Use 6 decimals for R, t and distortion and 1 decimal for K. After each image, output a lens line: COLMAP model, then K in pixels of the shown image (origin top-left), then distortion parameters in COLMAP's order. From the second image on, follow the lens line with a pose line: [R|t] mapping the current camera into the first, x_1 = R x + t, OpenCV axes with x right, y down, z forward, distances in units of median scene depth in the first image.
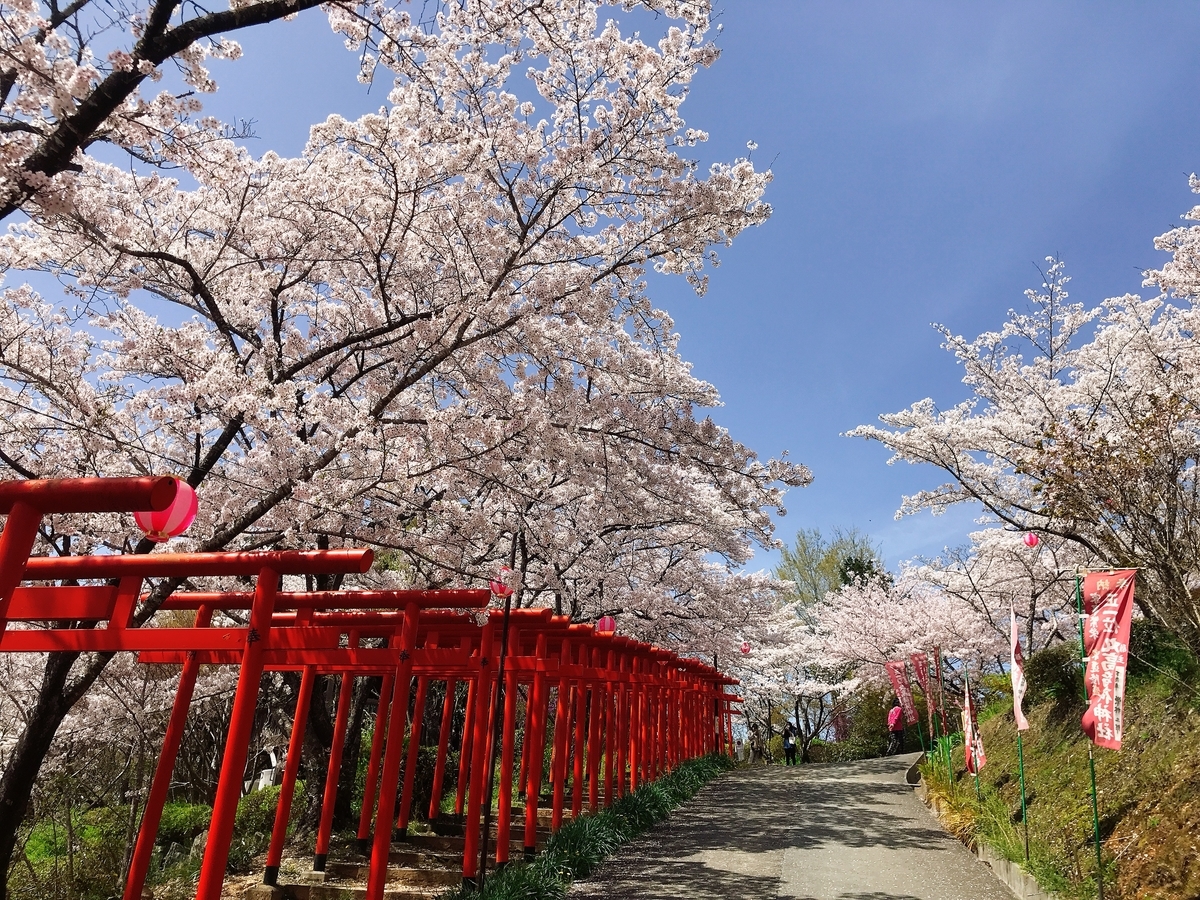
lens RADIAL K [[981.5, 0, 596.5], [0, 981.5, 433.5], [0, 0, 1]] dist [0.003730, -0.089681]
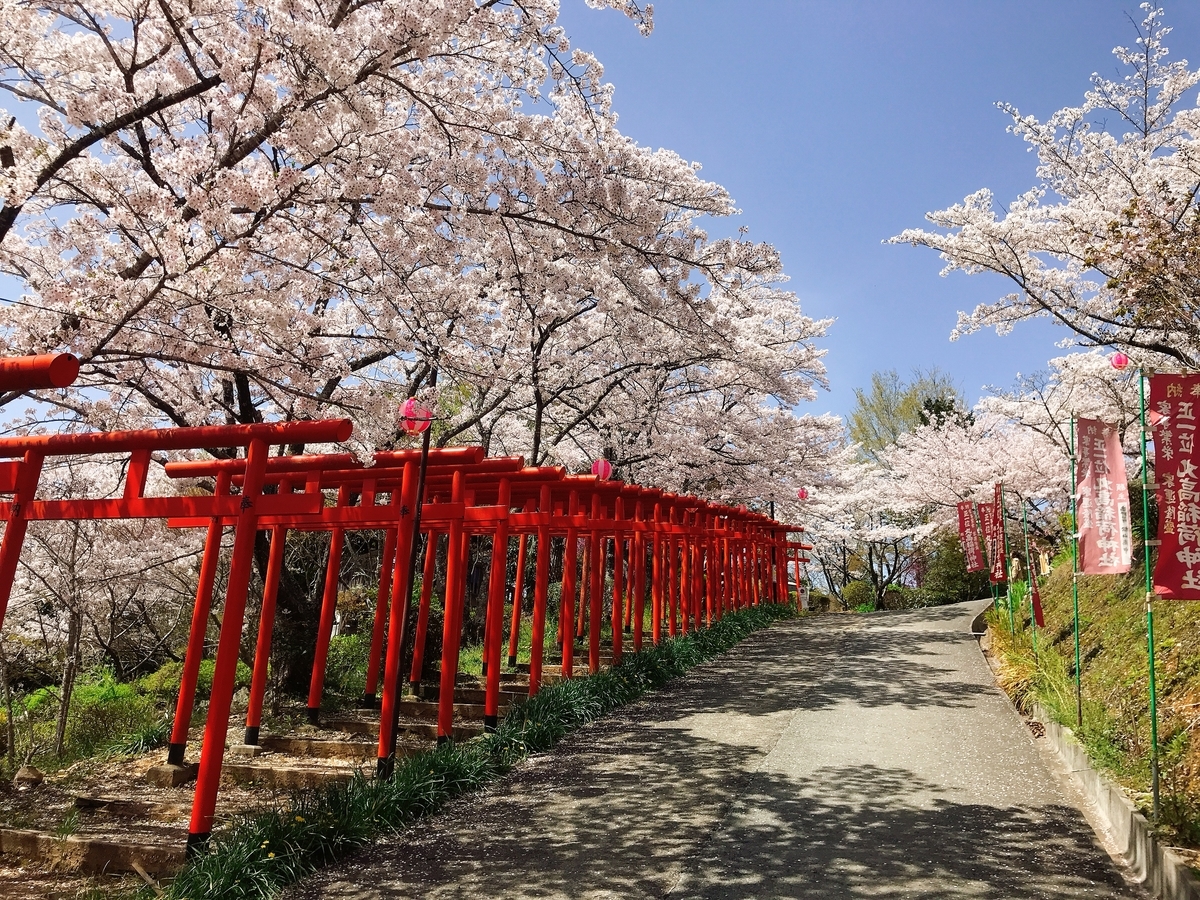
lens RADIAL K [[975.6, 0, 600.0], [0, 975.6, 450.0], [0, 0, 1]] dist [0.002206, -0.016031]
pose [[0.995048, -0.035678, -0.092776, 0.073577], [0.049973, 0.986388, 0.156654, 0.033262], [0.085924, -0.160515, 0.983286, 0.109261]]
